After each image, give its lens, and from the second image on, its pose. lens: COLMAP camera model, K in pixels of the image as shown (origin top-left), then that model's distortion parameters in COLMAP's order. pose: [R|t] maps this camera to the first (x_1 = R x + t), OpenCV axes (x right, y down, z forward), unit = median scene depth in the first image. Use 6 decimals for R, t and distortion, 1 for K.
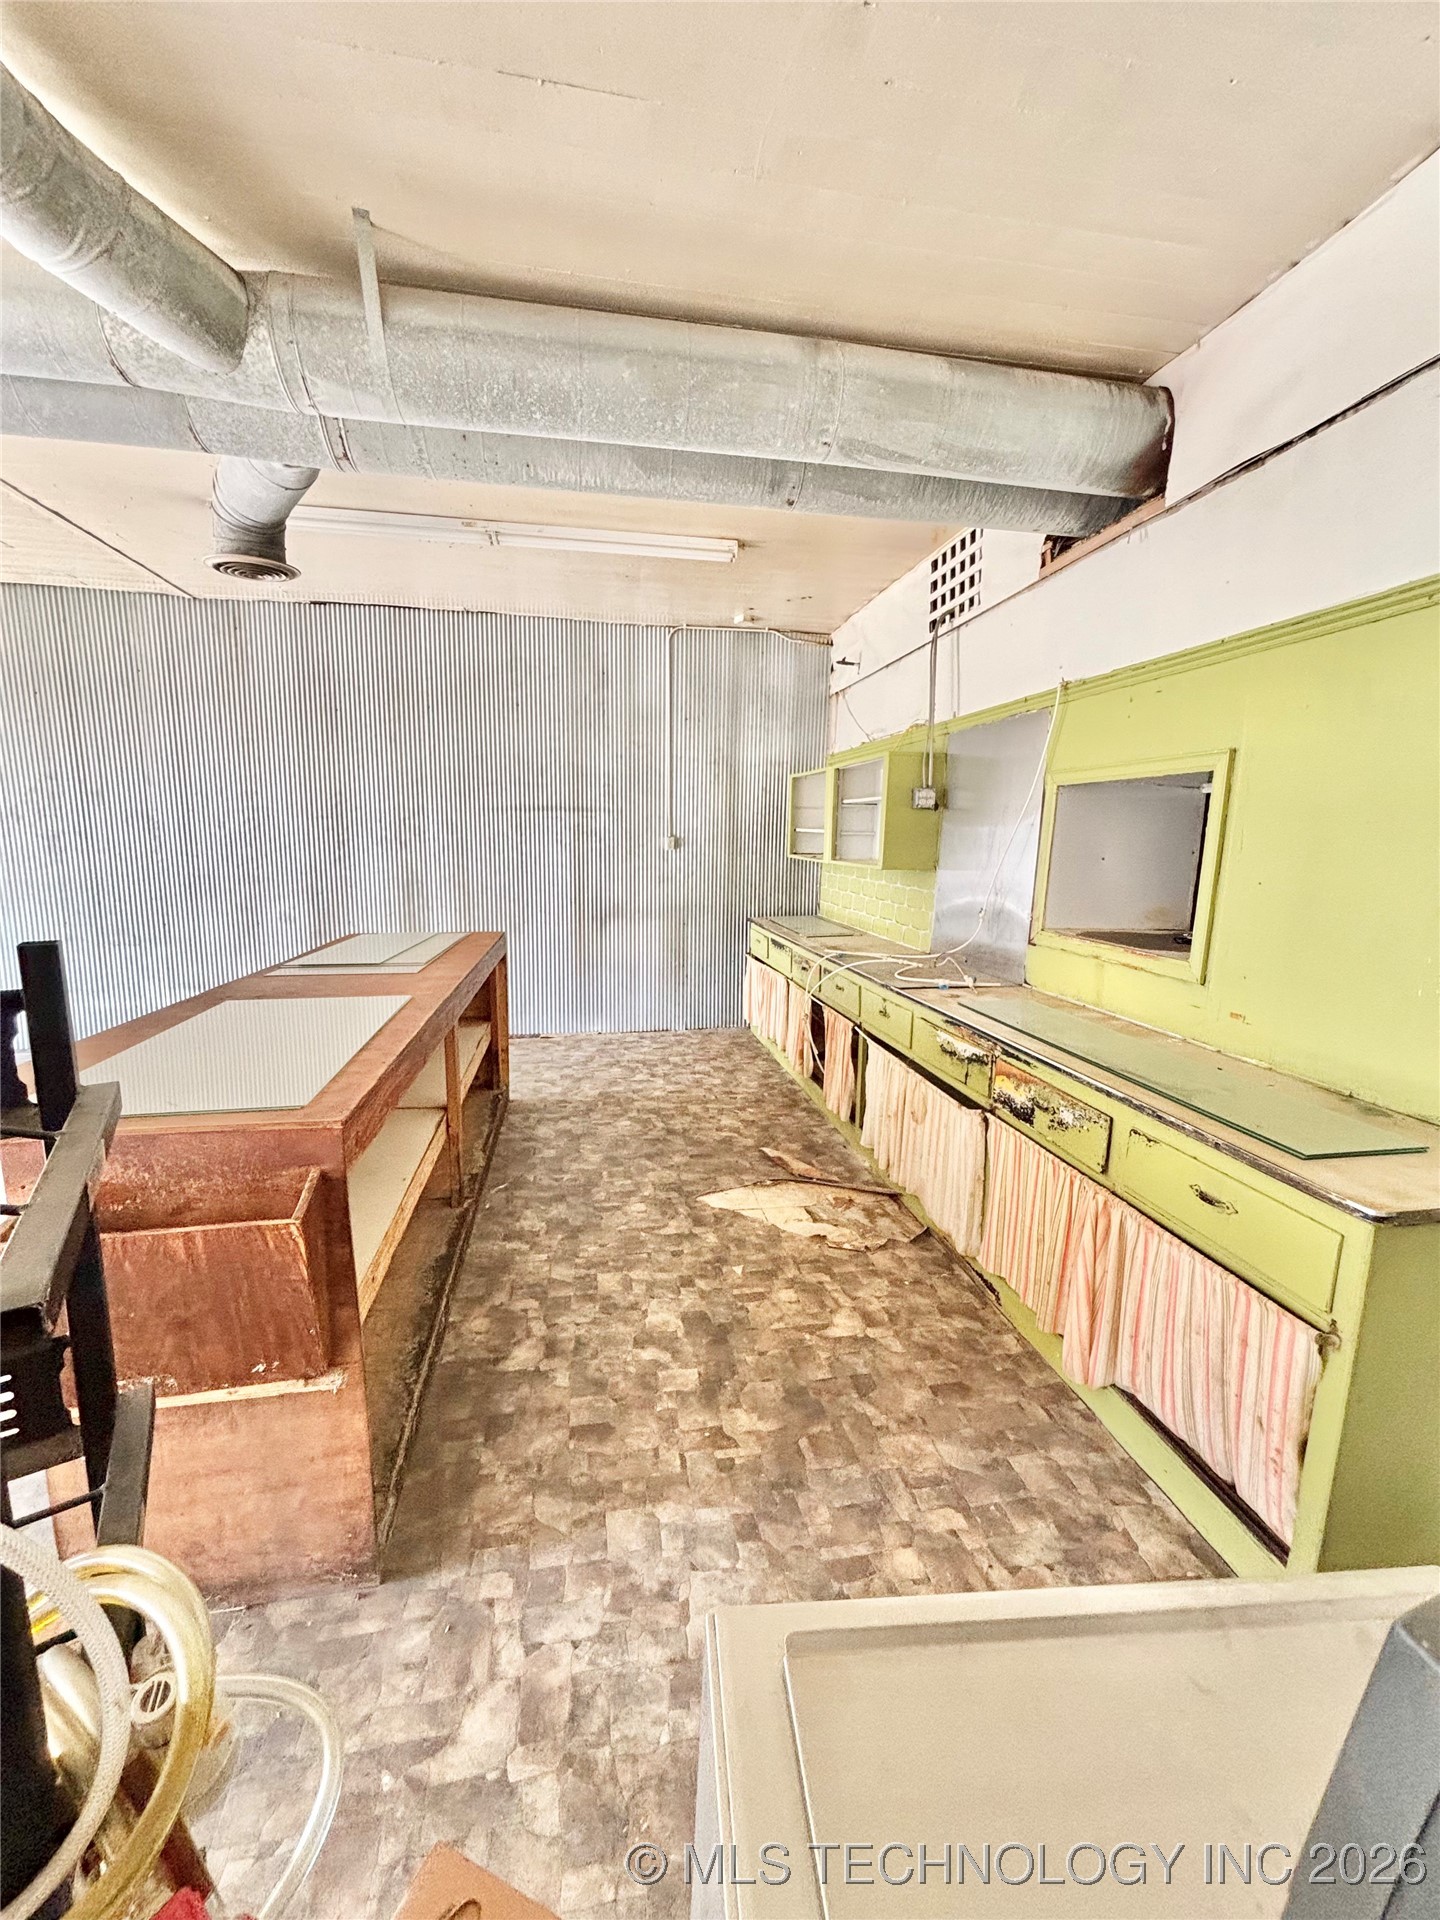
lens RADIAL K [[772.8, 0, 730.9], [0, 772.8, 965.5], [0, 0, 1]] dist [0.003555, -0.000067]
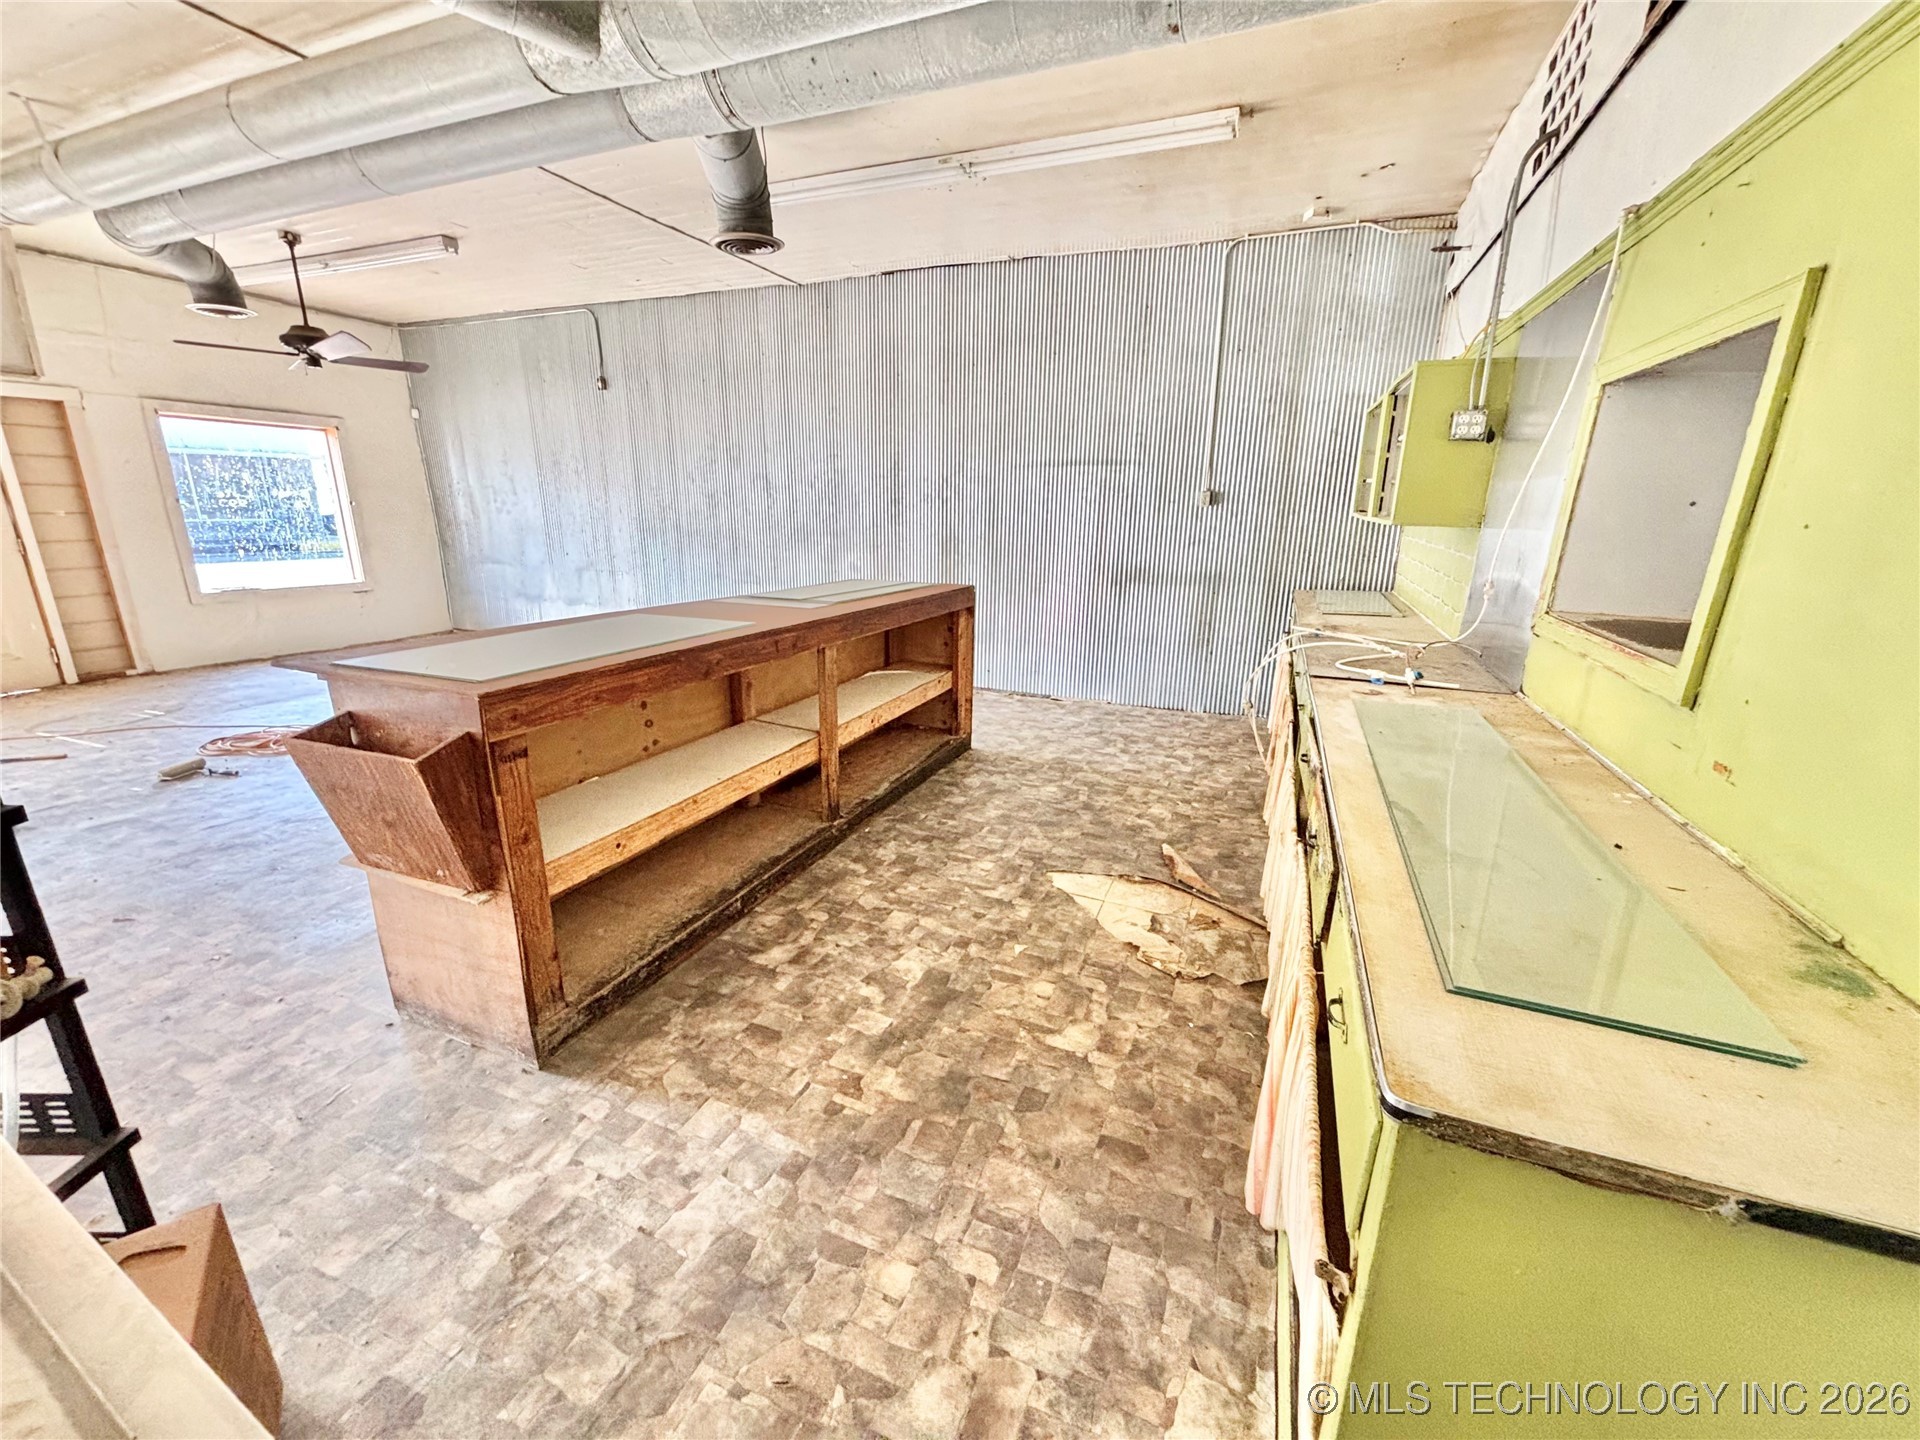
lens RADIAL K [[772.8, 0, 963.2], [0, 772.8, 715.7], [0, 0, 1]] dist [0.003555, -0.000067]
pose [[0.841186, 0.142593, -0.521607, 0.390575], [-0.092594, 0.988341, 0.120862, 0.008539], [0.532759, -0.053370, 0.844582, 0.188073]]
